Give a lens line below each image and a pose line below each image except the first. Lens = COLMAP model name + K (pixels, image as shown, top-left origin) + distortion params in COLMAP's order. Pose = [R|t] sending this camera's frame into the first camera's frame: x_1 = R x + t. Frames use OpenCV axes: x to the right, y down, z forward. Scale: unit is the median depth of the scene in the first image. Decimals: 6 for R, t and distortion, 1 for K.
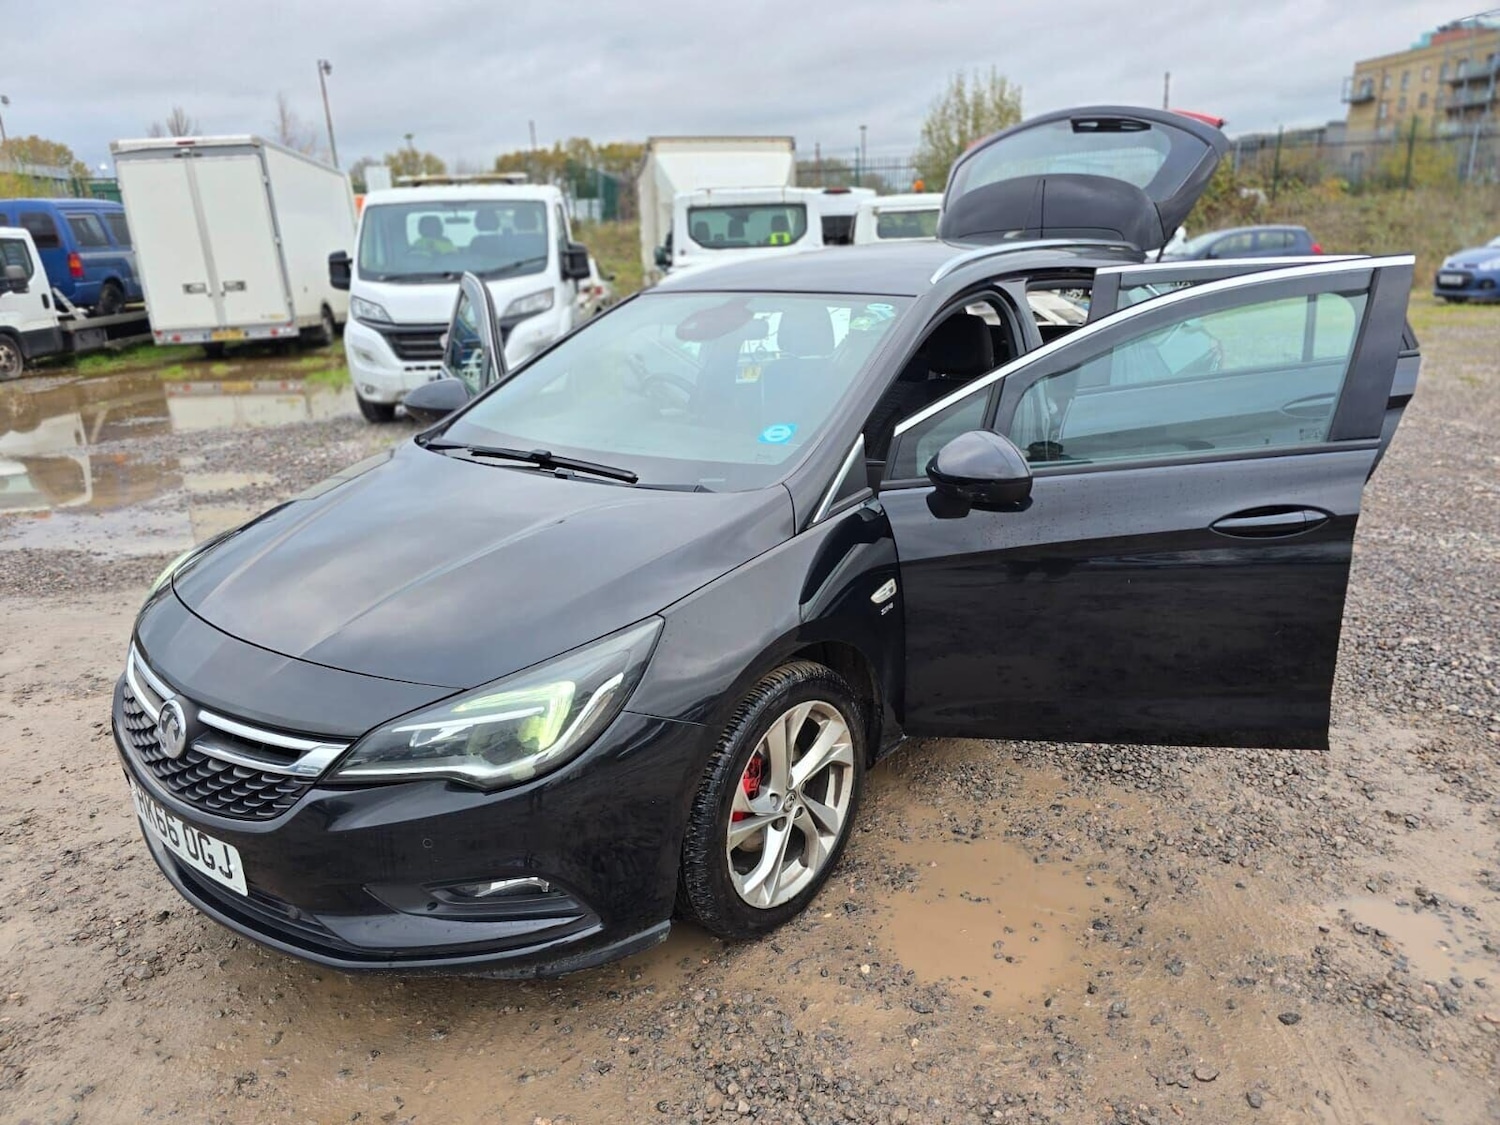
lens RADIAL K [[977.4, 0, 774.1], [0, 977.4, 557.6], [0, 0, 1]] dist [0.046149, -0.002078]
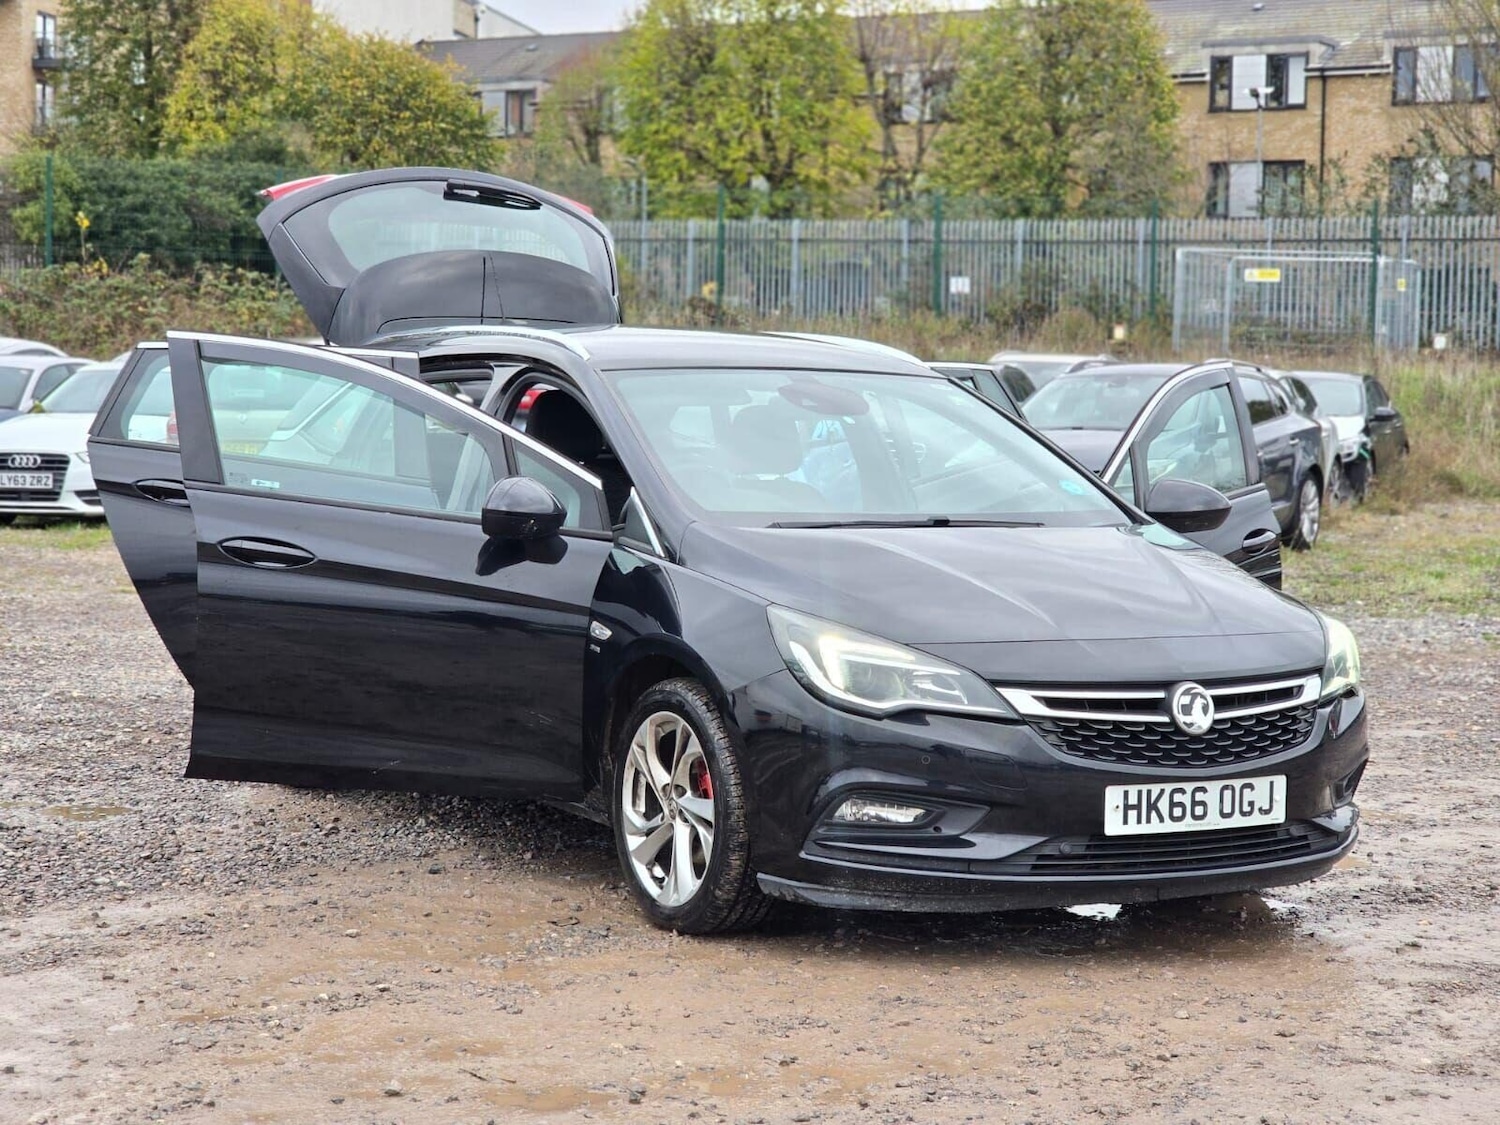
lens RADIAL K [[2914.2, 0, 753.5], [0, 2914.2, 540.4], [0, 0, 1]] dist [0.064984, -0.025784]
pose [[0.356523, -0.014622, 0.934172, -0.933804], [0.254545, 0.963573, -0.082064, 0.031436], [-0.898943, 0.267047, 0.347257, 0.057401]]
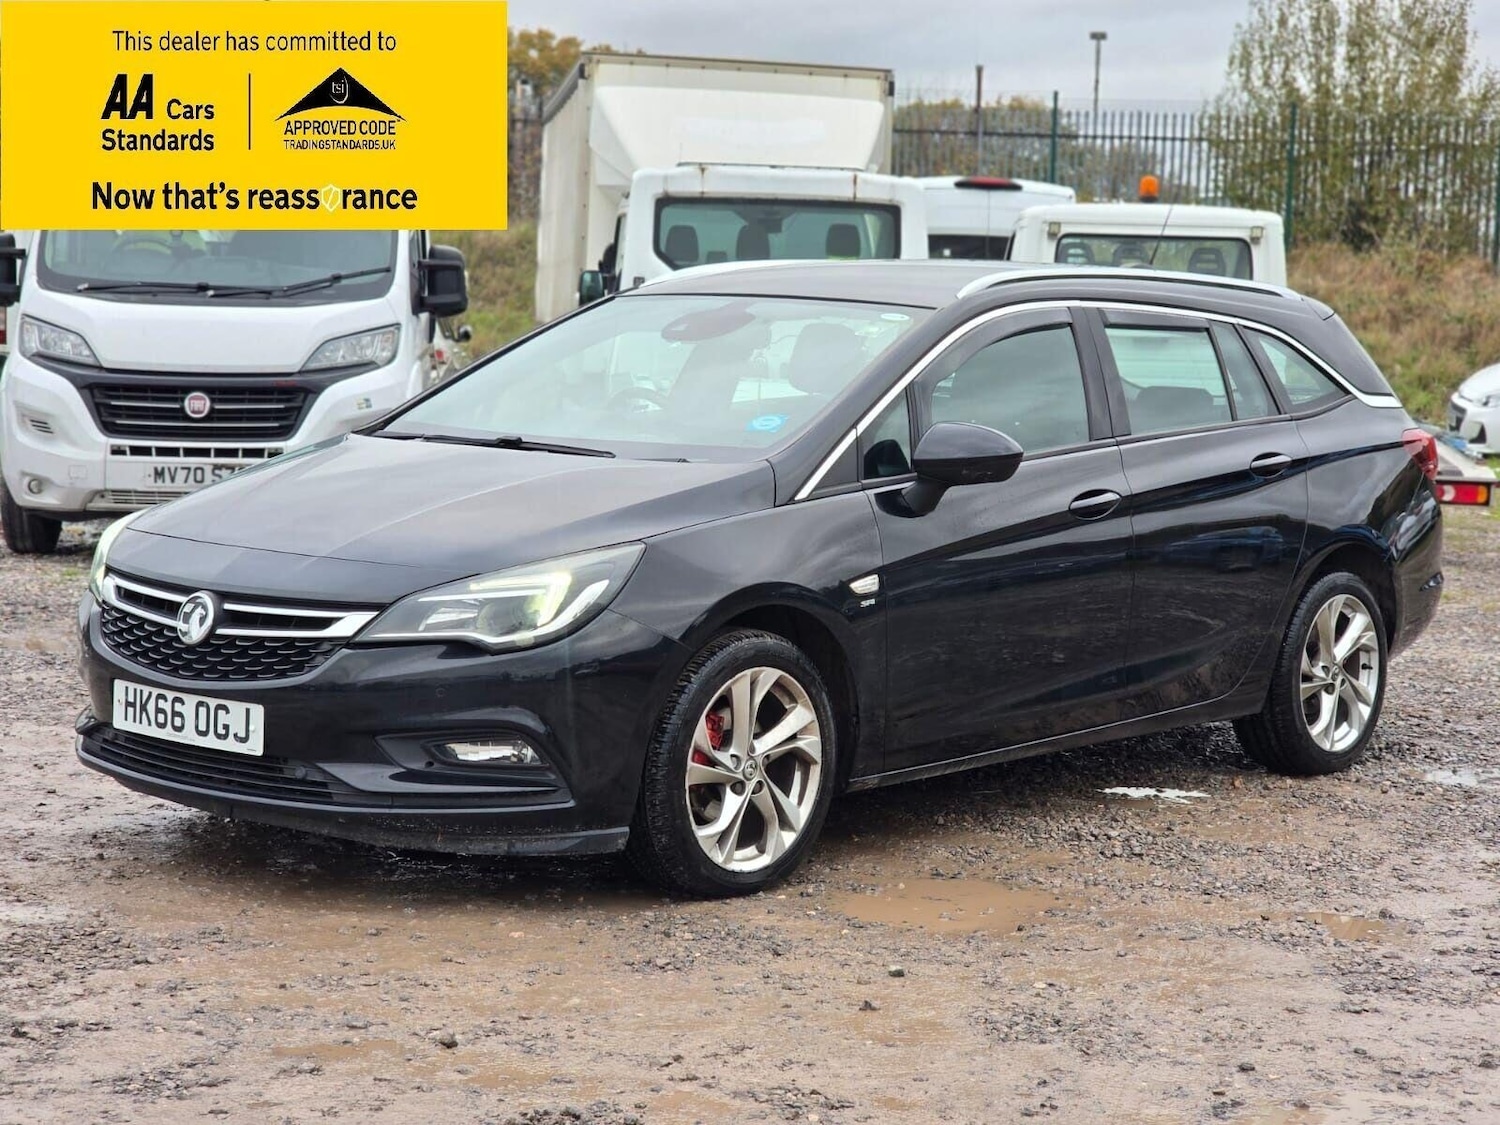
lens RADIAL K [[2892.2, 0, 788.7], [0, 2892.2, 563.0], [0, 0, 1]] dist [0.038441, 0.128449]
pose [[0.997454, 0.068100, -0.021150, 0.027652], [-0.071074, 0.973484, -0.217435, 0.182630], [0.005782, 0.218385, 0.975846, -0.513608]]
